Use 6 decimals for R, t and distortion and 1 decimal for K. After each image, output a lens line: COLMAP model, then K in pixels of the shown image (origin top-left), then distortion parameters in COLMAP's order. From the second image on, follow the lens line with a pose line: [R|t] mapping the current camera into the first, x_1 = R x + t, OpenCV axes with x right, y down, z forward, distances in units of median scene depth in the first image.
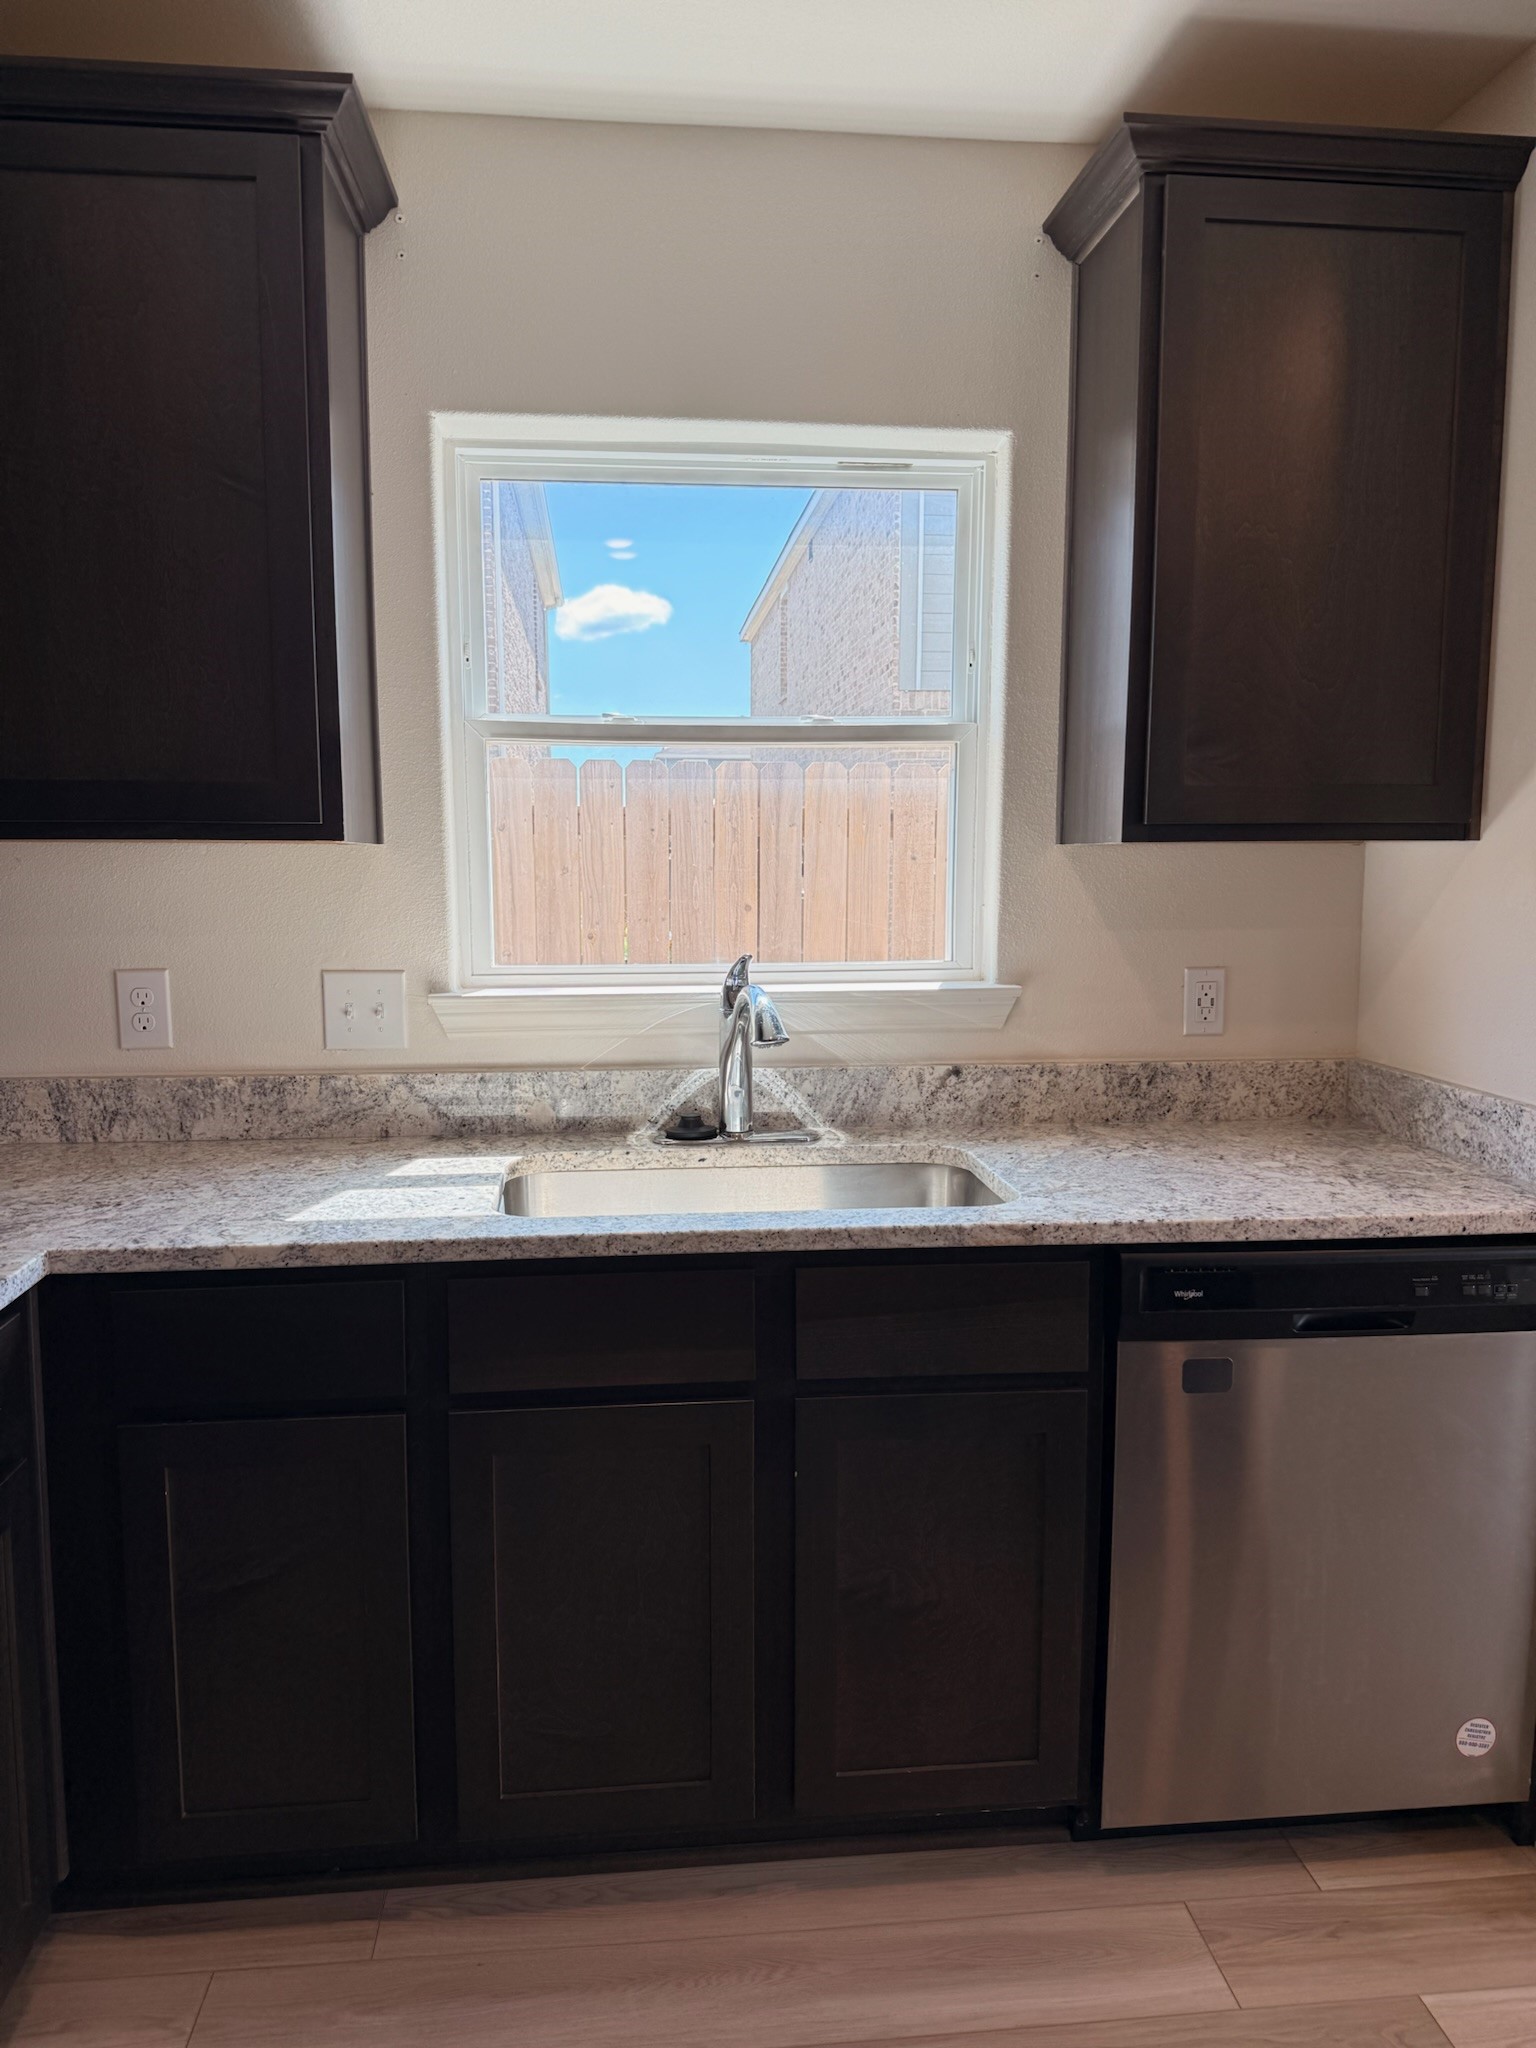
lens RADIAL K [[1436.5, 0, 763.1], [0, 1436.5, 1029.1], [0, 0, 1]] dist [0.057772, -0.086048]
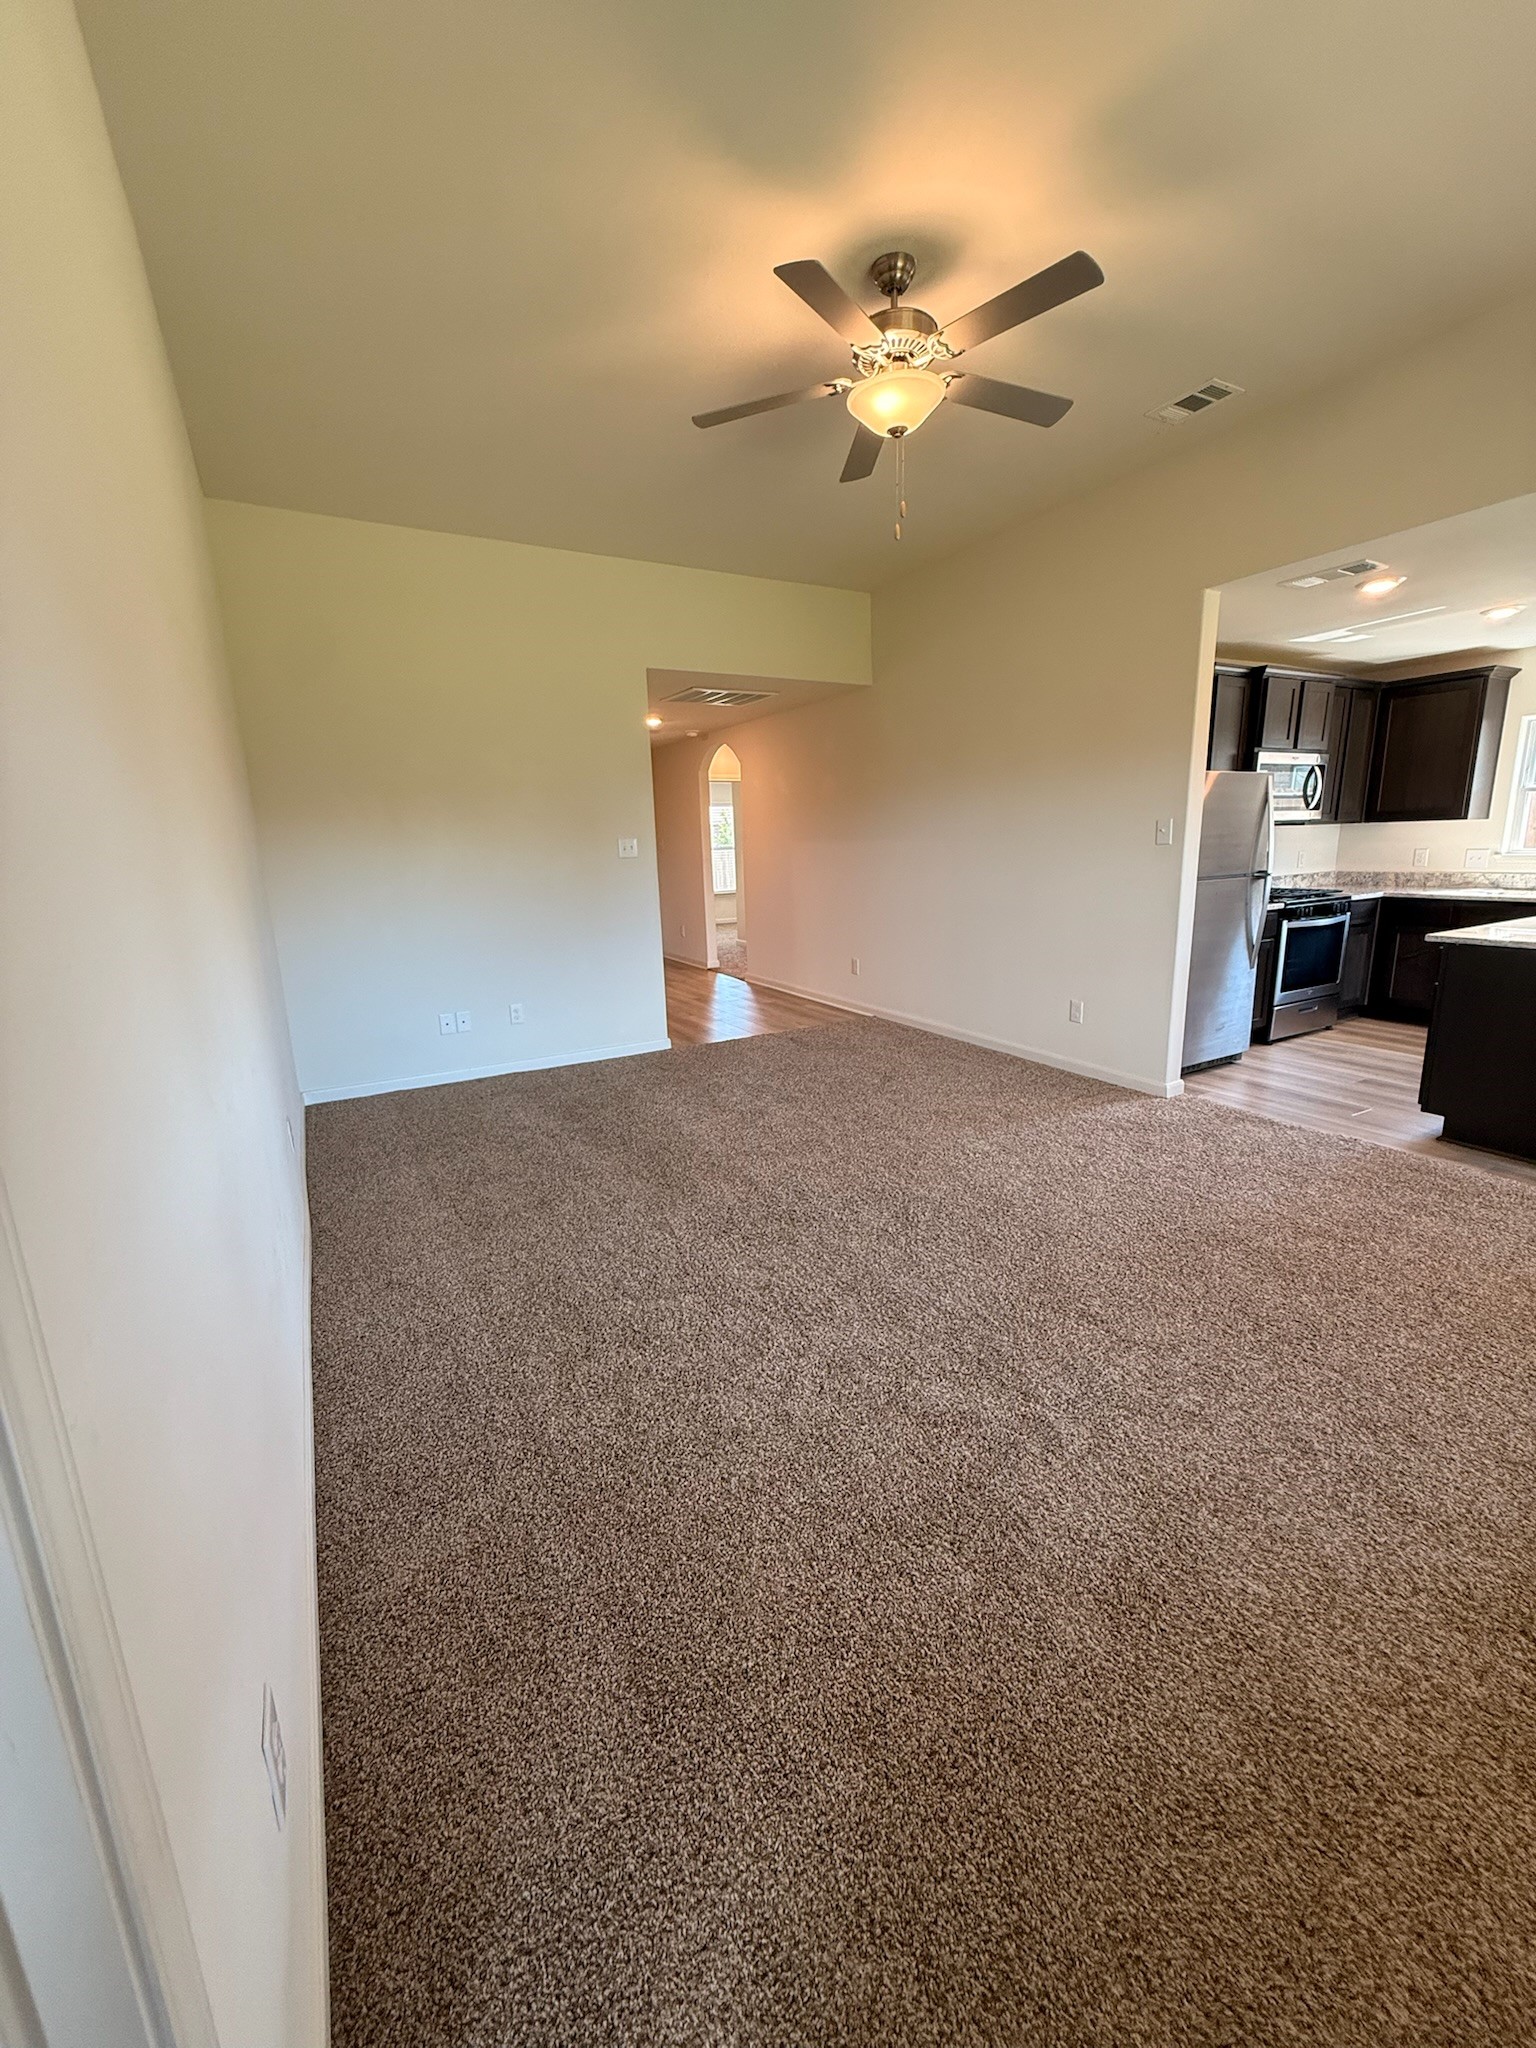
lens RADIAL K [[819.6, 0, 771.3], [0, 819.6, 1022.9], [0, 0, 1]] dist [0.001337, 0.000088]
pose [[0.407699, 0.185792, -0.894015, 1.167245], [-0.074246, 0.982584, 0.170340, 0.212500], [0.910093, -0.003071, 0.414393, -1.974355]]
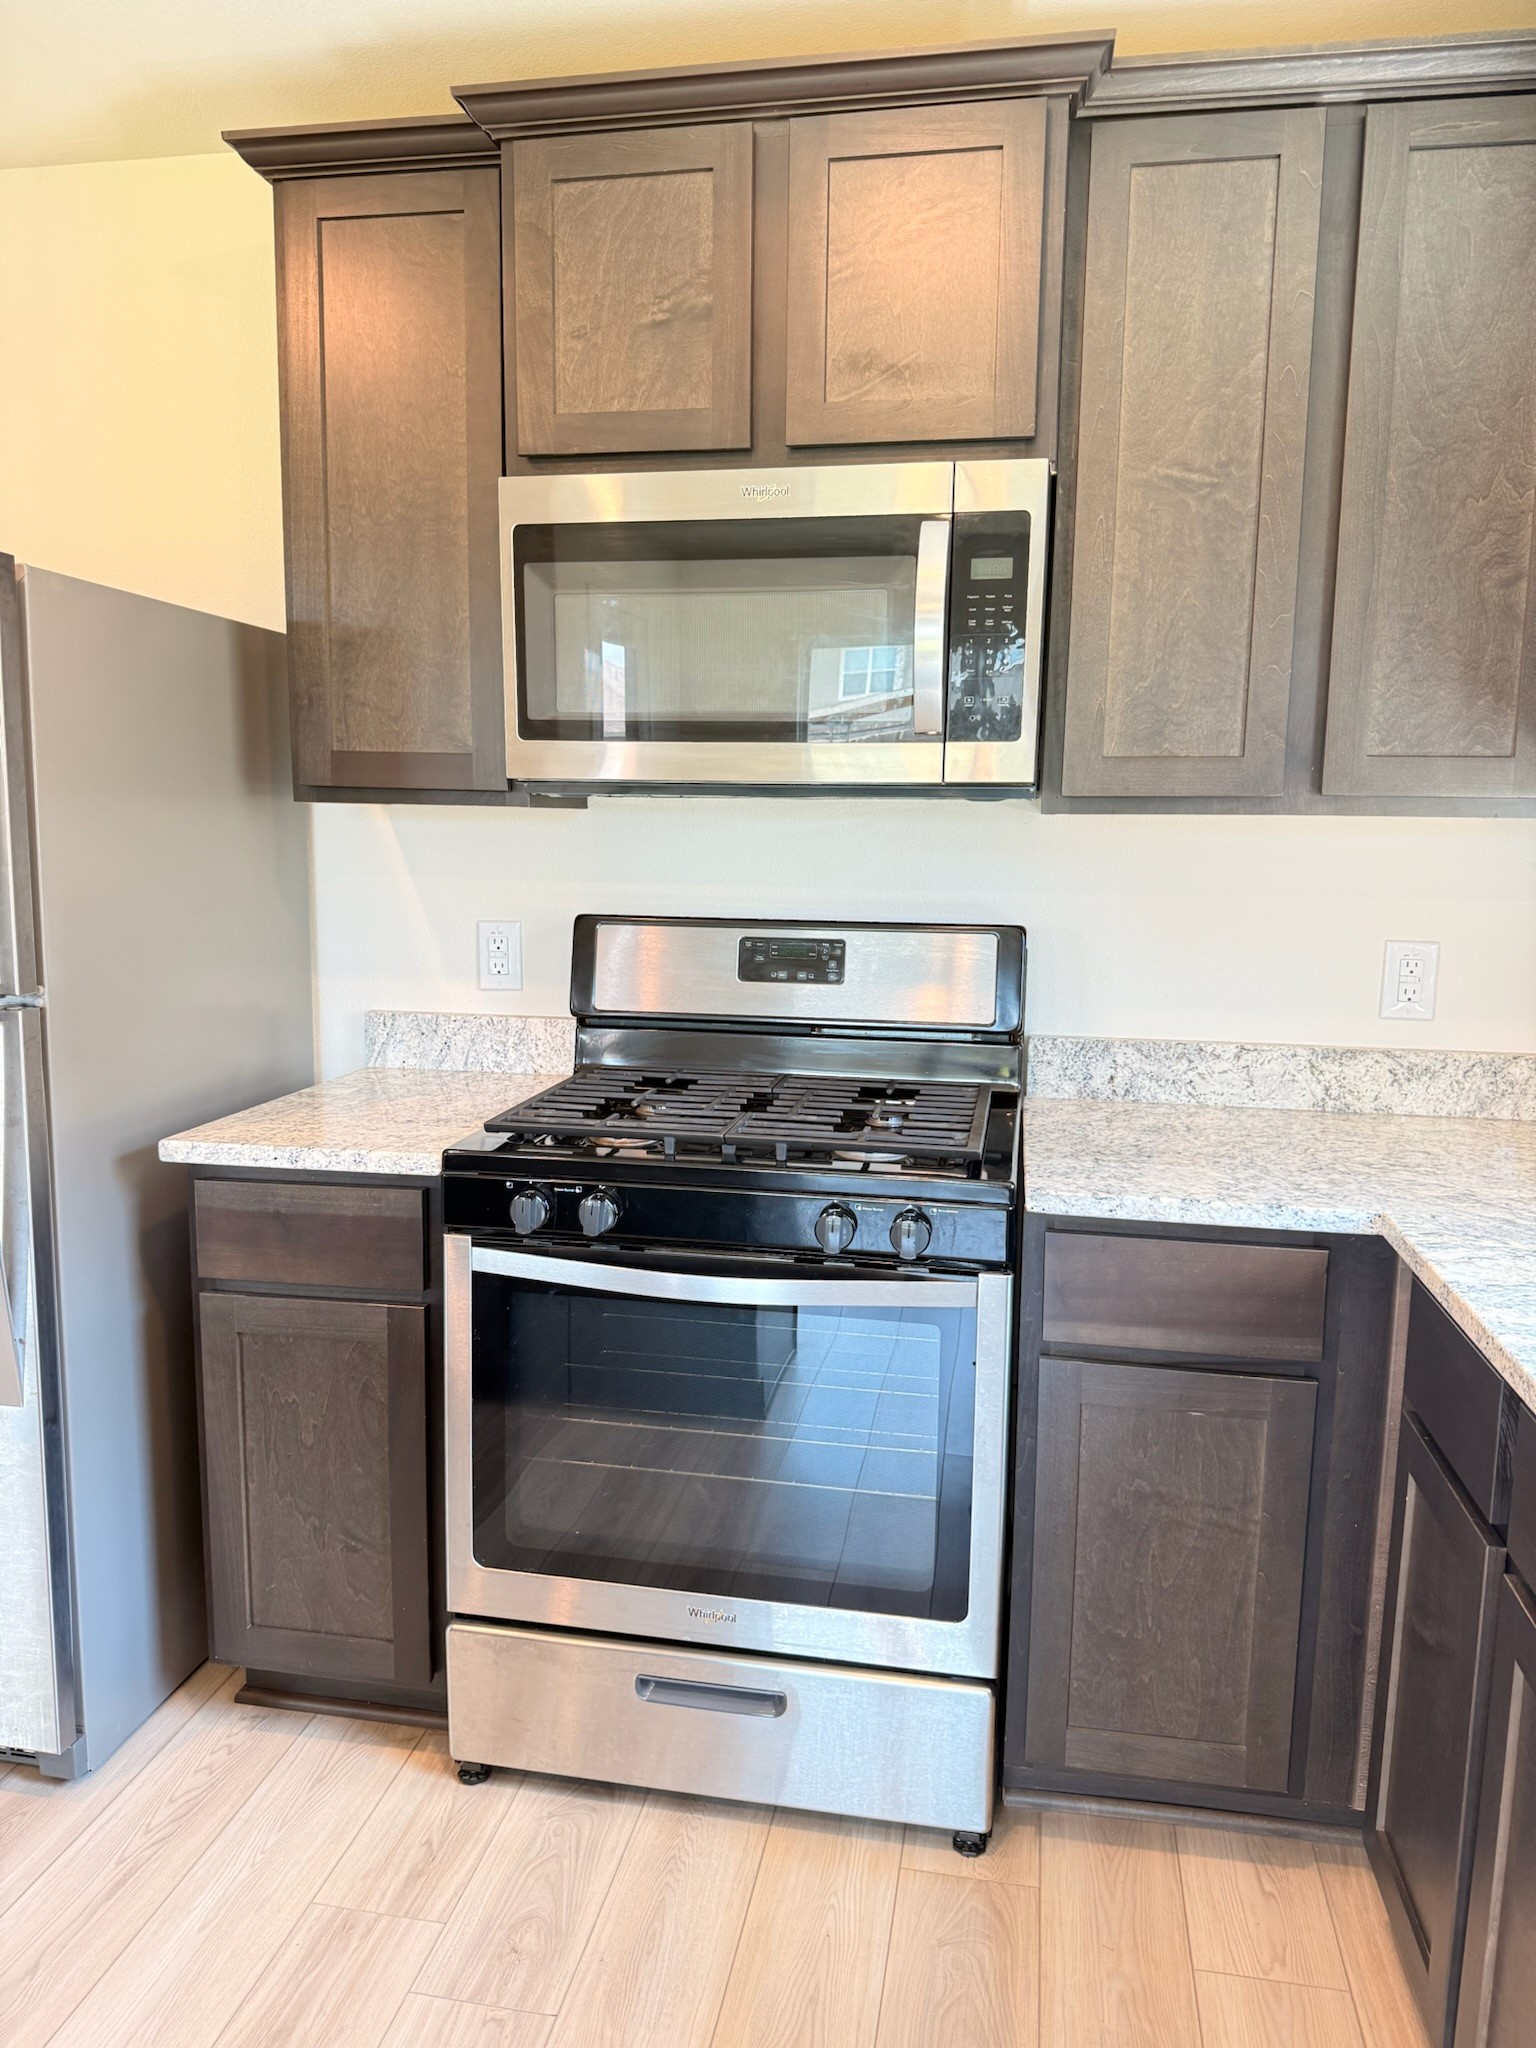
lens RADIAL K [[1436.5, 0, 763.1], [0, 1436.5, 1029.1], [0, 0, 1]] dist [0.057772, -0.086048]
pose [[-0.280543, 0.130625, -0.950912, 0.435683], [-0.126494, 0.977024, 0.171531, -0.071023], [0.951470, 0.168406, -0.257574, 0.586884]]
